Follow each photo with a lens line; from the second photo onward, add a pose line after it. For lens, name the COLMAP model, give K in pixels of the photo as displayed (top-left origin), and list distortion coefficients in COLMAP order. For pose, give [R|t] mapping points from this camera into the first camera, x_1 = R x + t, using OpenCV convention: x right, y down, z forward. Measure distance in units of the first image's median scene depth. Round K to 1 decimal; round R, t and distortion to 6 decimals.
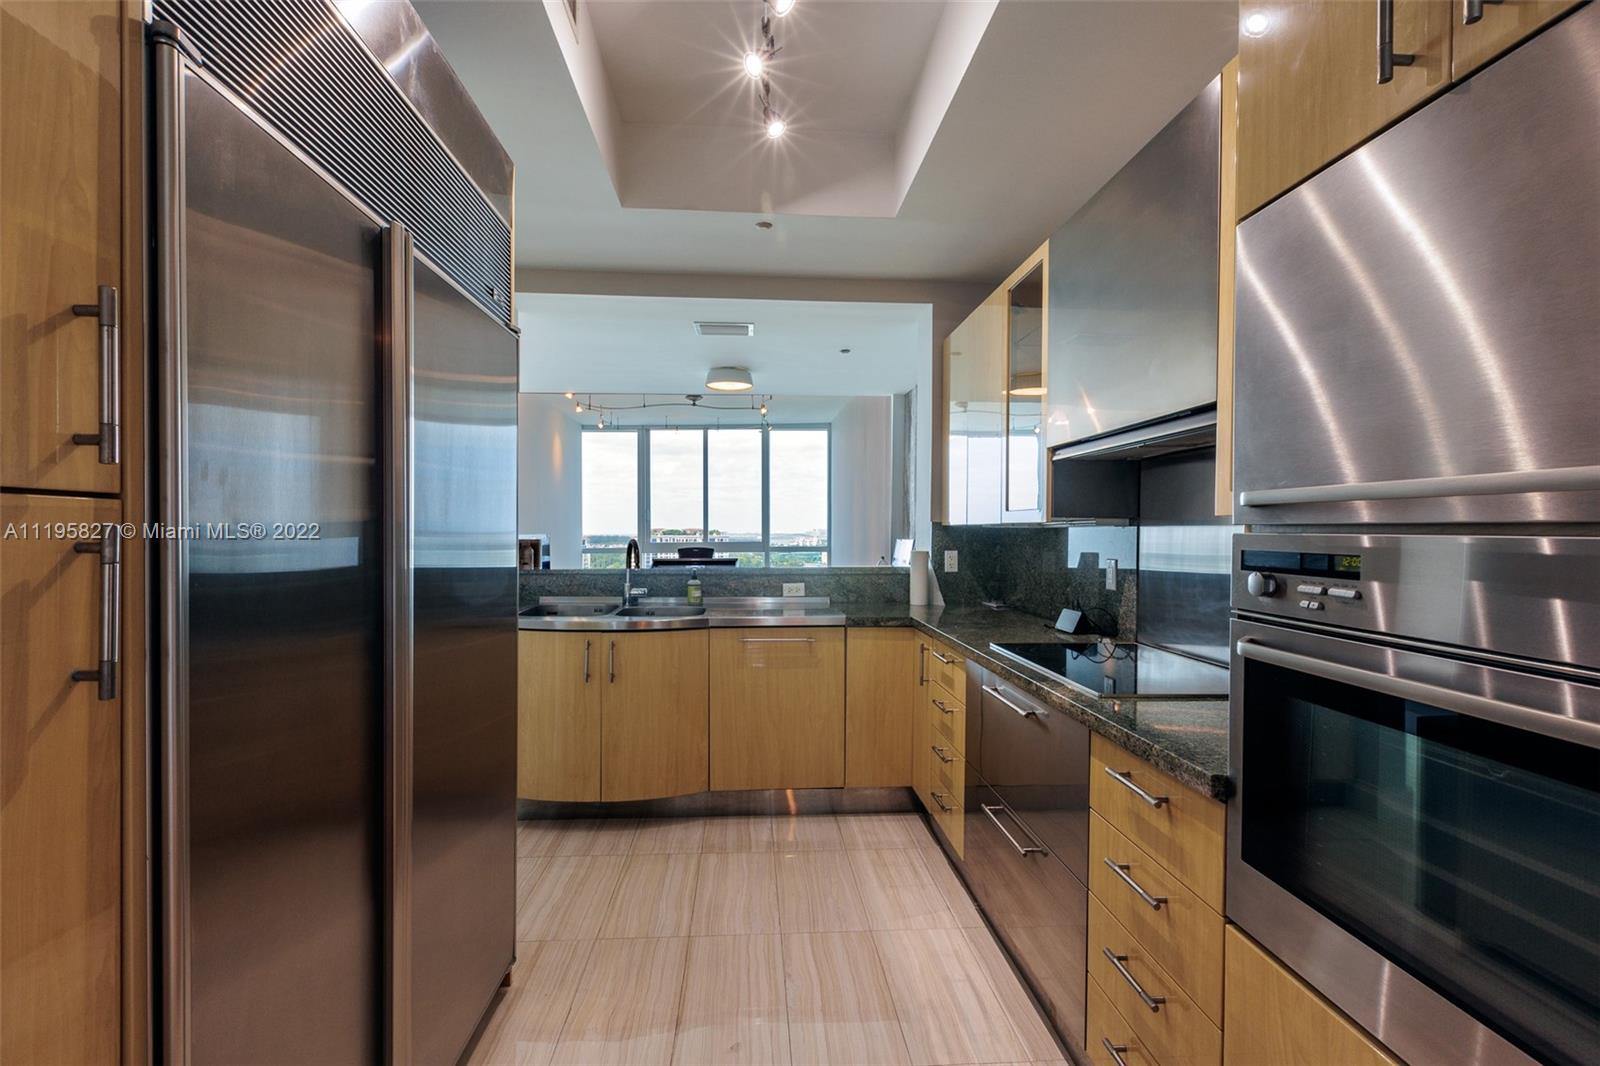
lens RADIAL K [[715.7, 0, 802.1], [0, 715.7, 537.4], [0, 0, 1]] dist [0.001471, -0.000376]
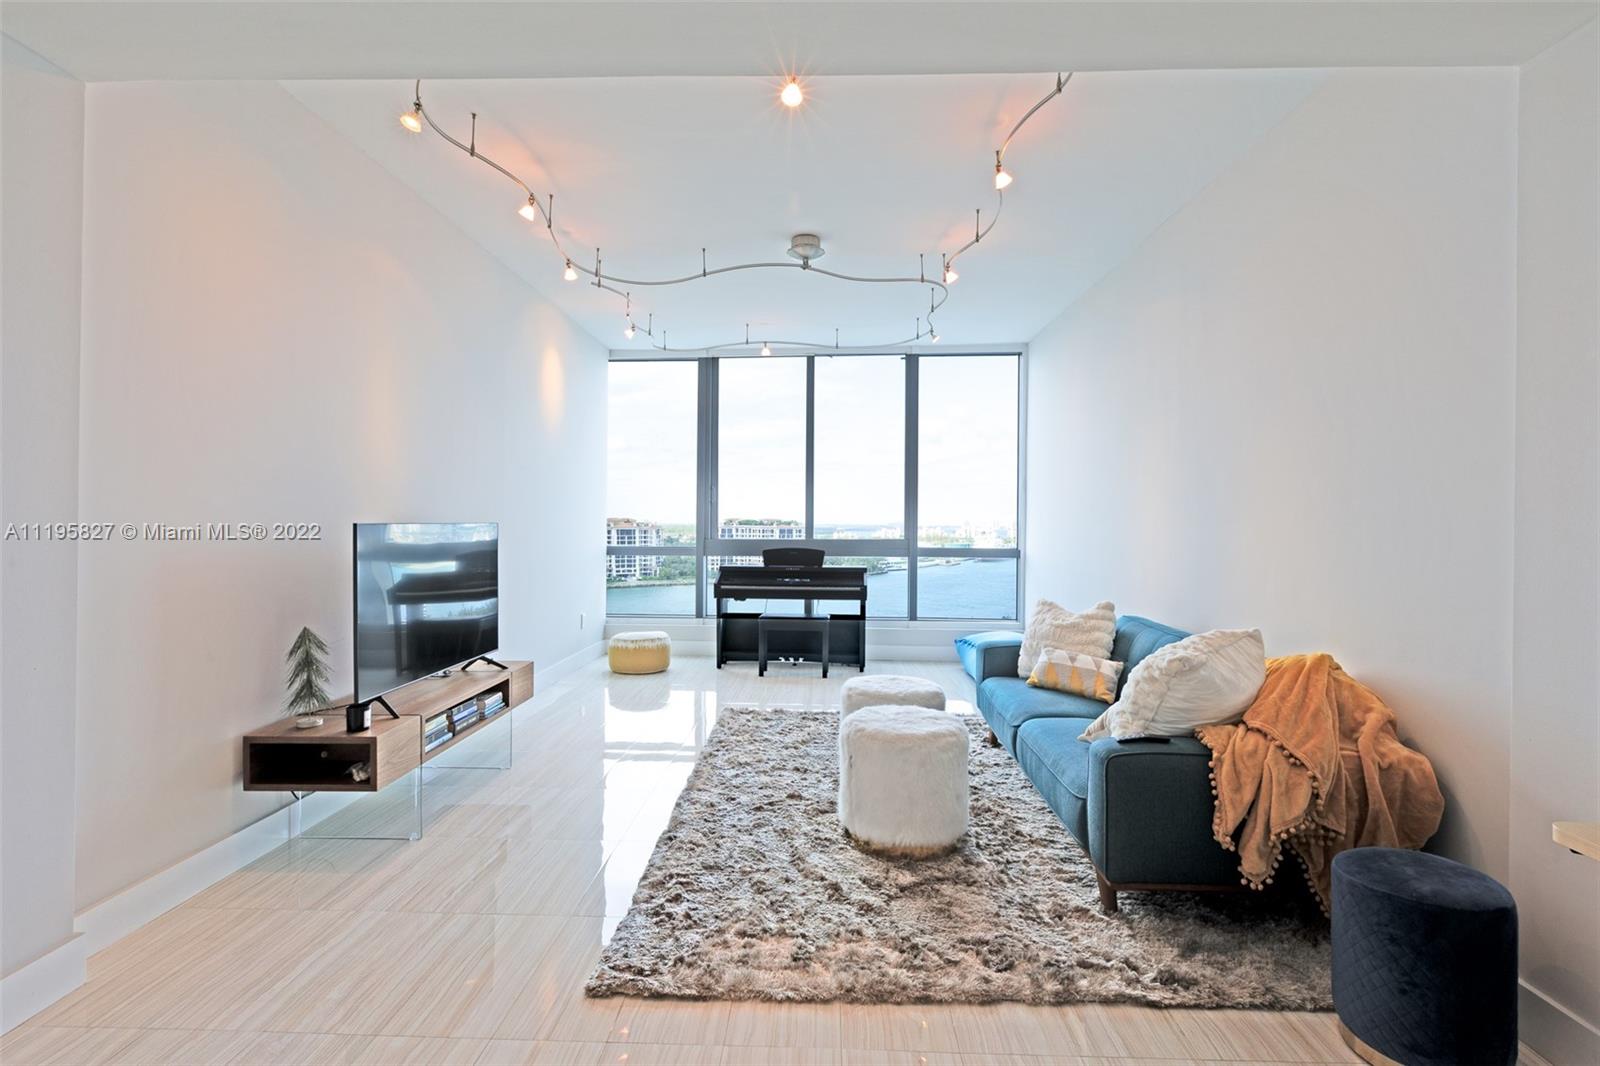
lens RADIAL K [[761.1, 0, 802.2], [0, 761.1, 517.9], [0, 0, 1]] dist [0.001473, 0.000361]
pose [[0.993984, 0.011627, -0.108904, -0.102534], [-0.013239, 0.999813, -0.014089, -0.004029], [0.108720, 0.015446, 0.993952, 0.526702]]
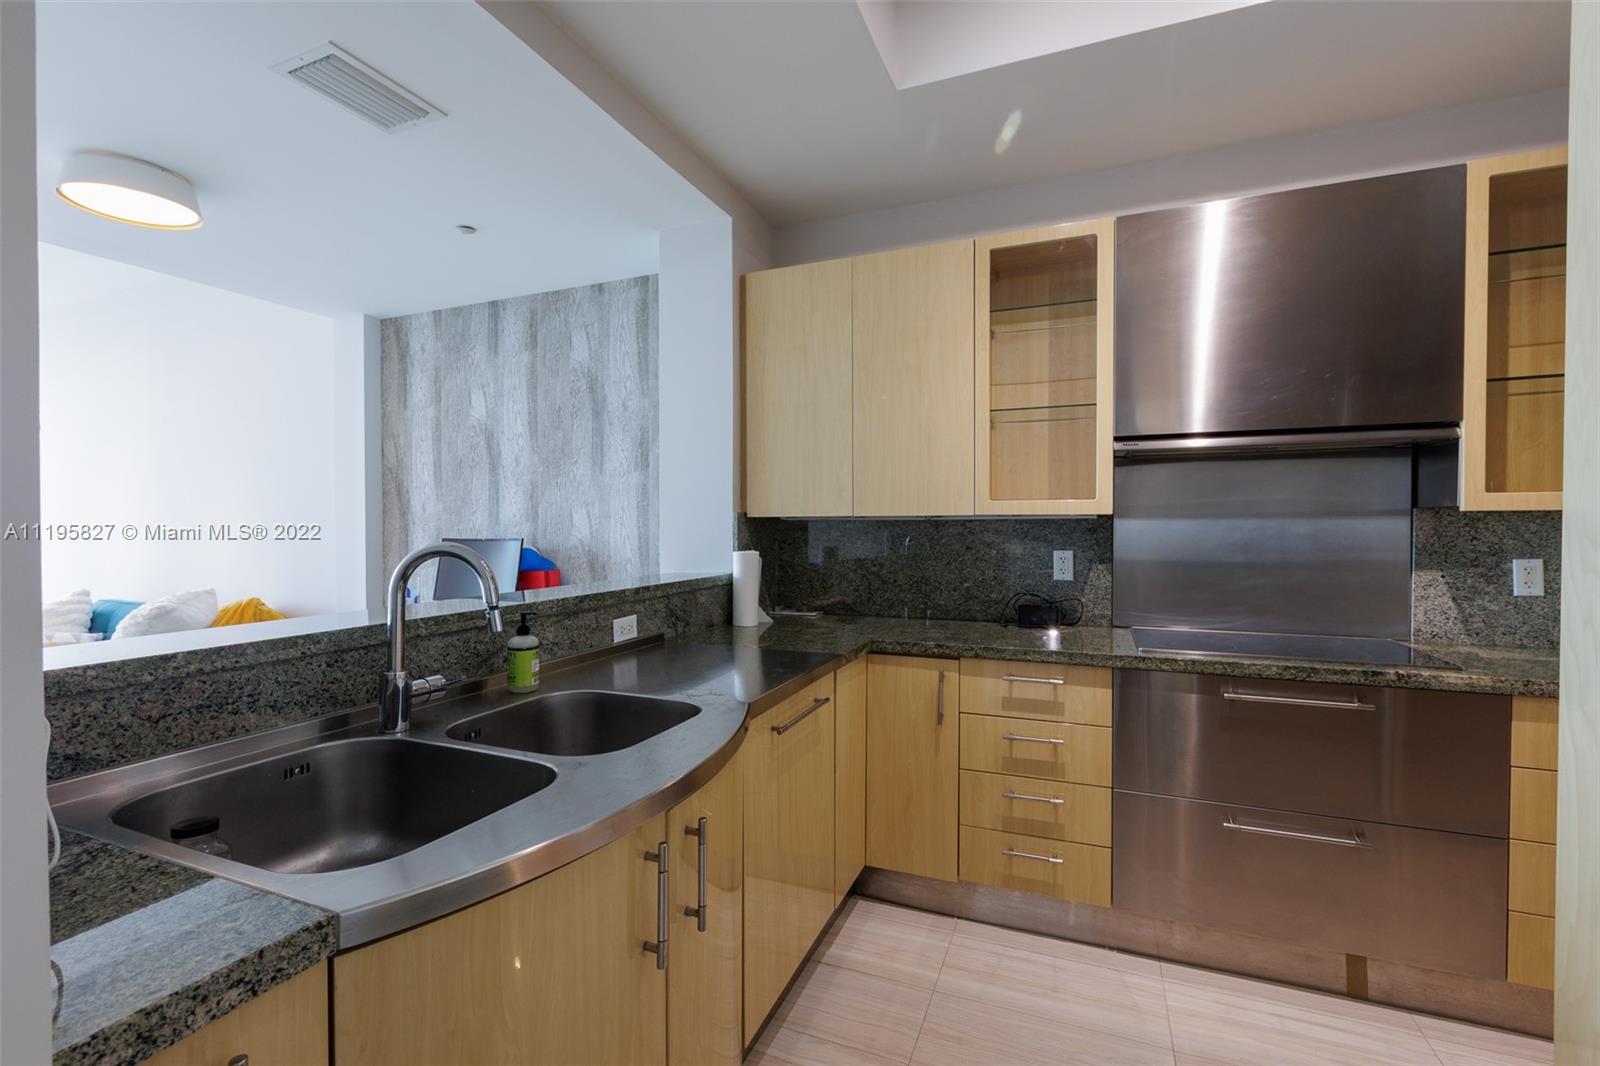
lens RADIAL K [[702.2, 0, 797.4], [0, 702.2, 534.5], [0, 0, 1]] dist [-0.002045, -0.000653]
pose [[0.451045, -0.018918, 0.892301, -0.200186], [0.012753, 0.999810, 0.014751, -0.003893], [-0.892410, 0.004726, 0.451200, 0.276073]]
